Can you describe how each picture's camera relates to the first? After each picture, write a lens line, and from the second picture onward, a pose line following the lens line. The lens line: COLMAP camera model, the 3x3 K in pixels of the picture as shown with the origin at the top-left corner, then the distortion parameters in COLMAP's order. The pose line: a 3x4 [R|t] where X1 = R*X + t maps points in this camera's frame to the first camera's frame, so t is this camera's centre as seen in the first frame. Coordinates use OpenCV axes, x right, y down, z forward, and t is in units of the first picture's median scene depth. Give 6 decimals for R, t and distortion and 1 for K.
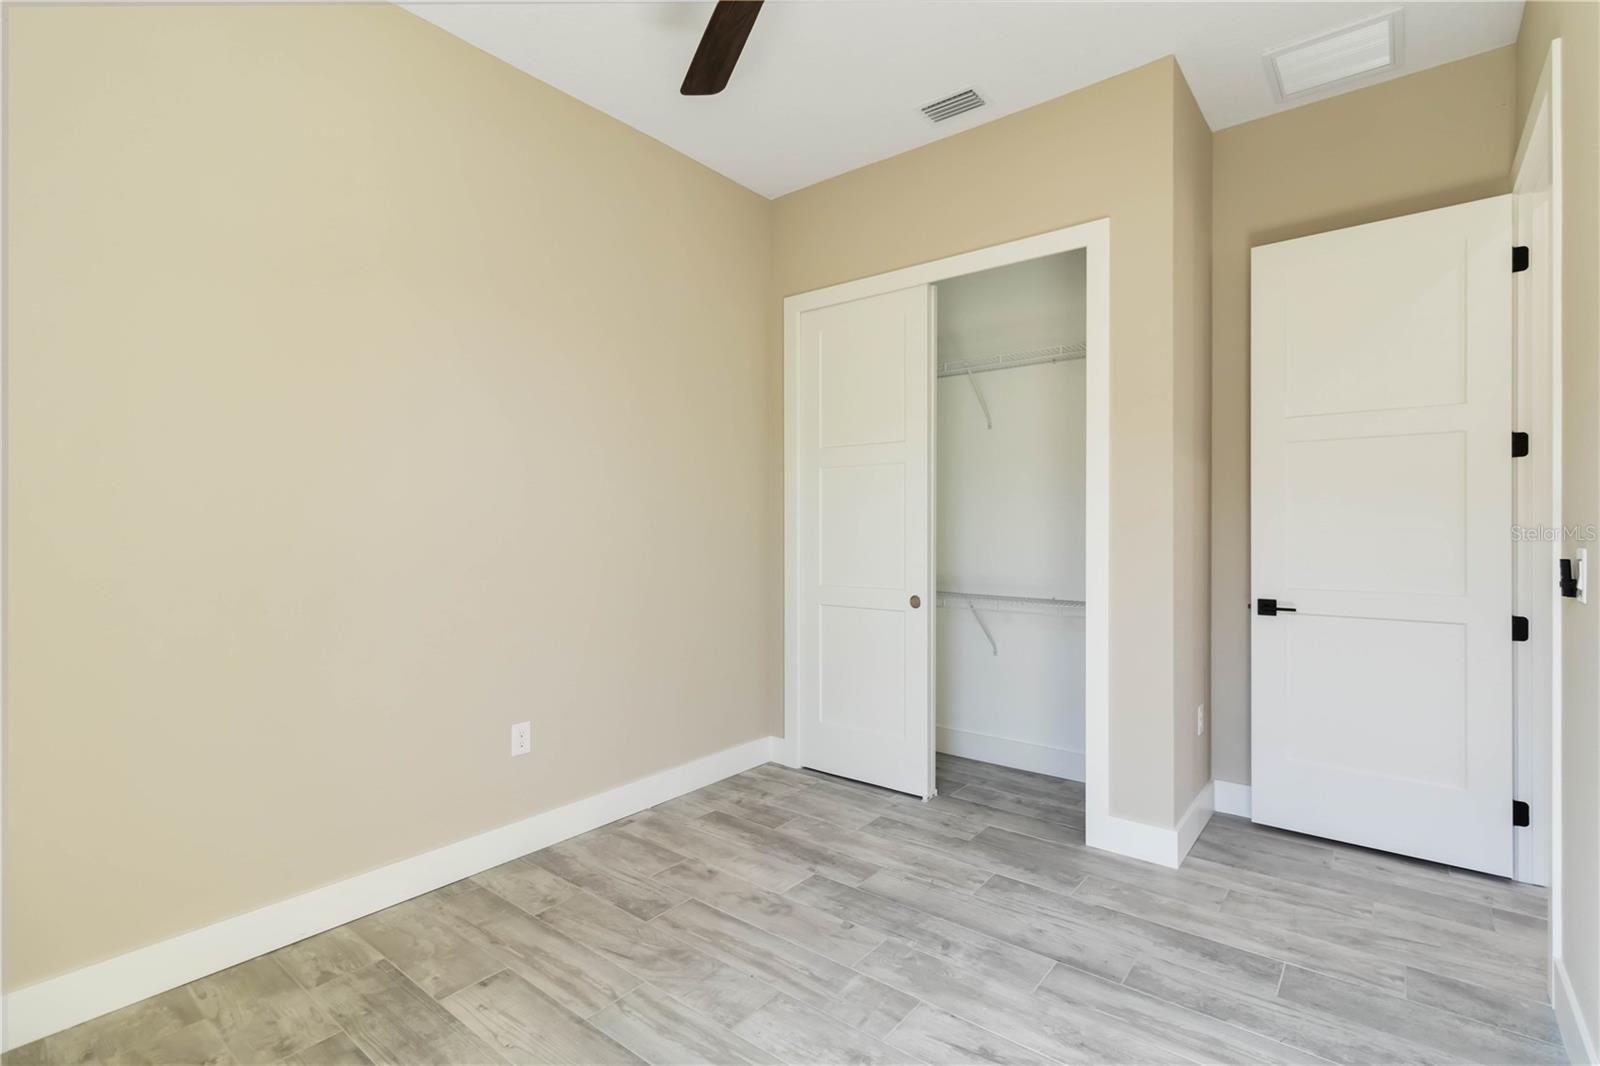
lens RADIAL K [[747.9, 0, 814.7], [0, 747.9, 528.1], [0, 0, 1]] dist [-0.000883, 0.000127]
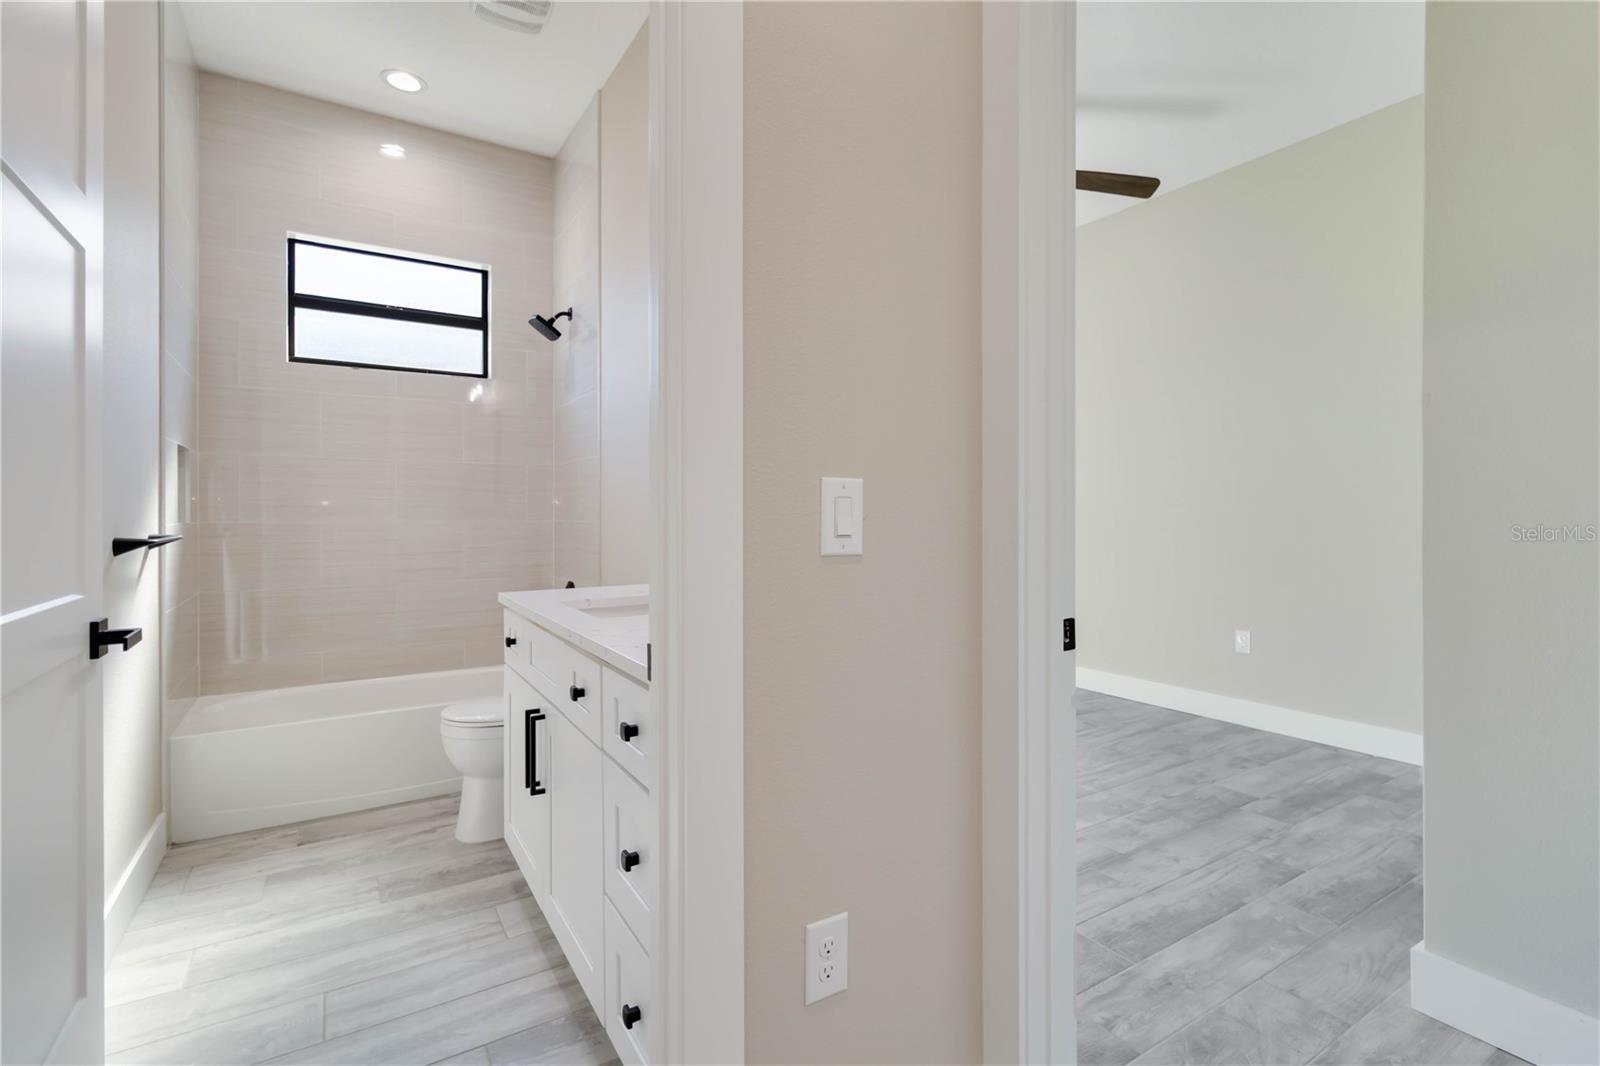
lens RADIAL K [[758.0, 0, 799.0], [0, 758.0, 504.8], [0, 0, 1]] dist [-0.002594, -0.000169]
pose [[-0.345512, -0.004626, -0.938403, 1.384794], [-0.000885, 0.999989, -0.004603, 0.039449], [0.938414, -0.000760, -0.345512, 0.807657]]
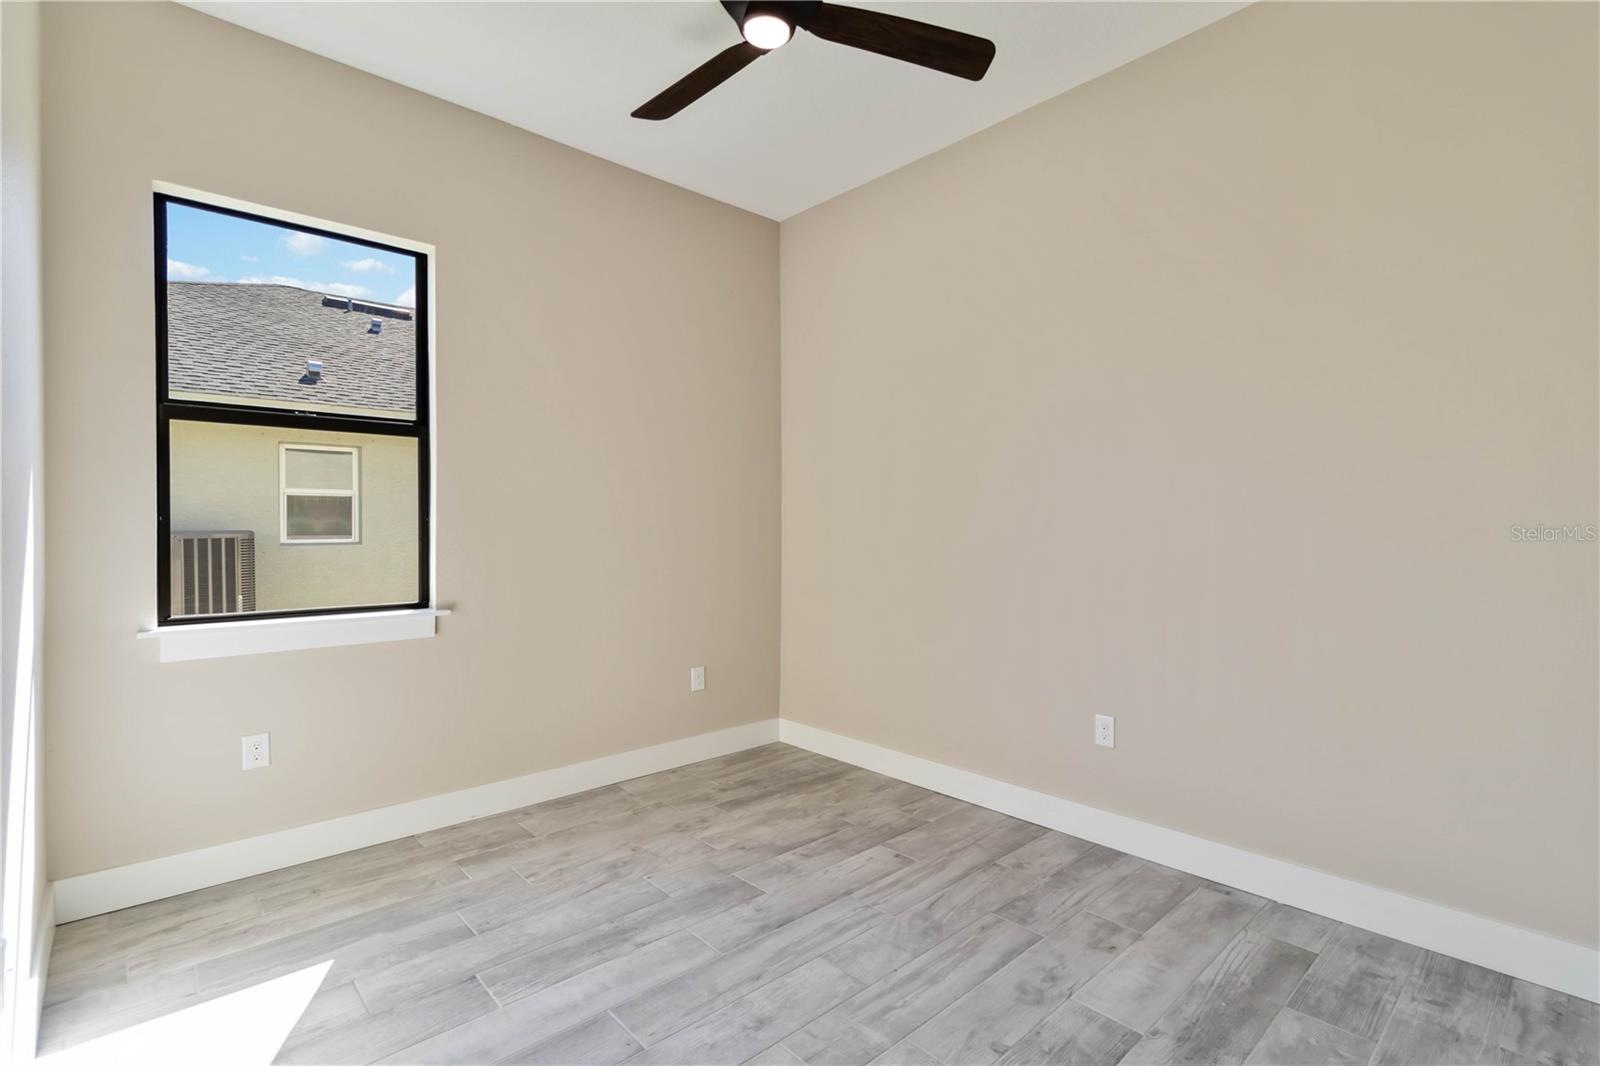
lens RADIAL K [[747.9, 0, 814.7], [0, 747.9, 528.1], [0, 0, 1]] dist [-0.000883, 0.000127]
pose [[-0.166250, 0.000114, -0.986084, 0.769984], [-0.001142, 0.999999, 0.000308, 0.006509], [0.986083, 0.001177, -0.166250, 0.885975]]
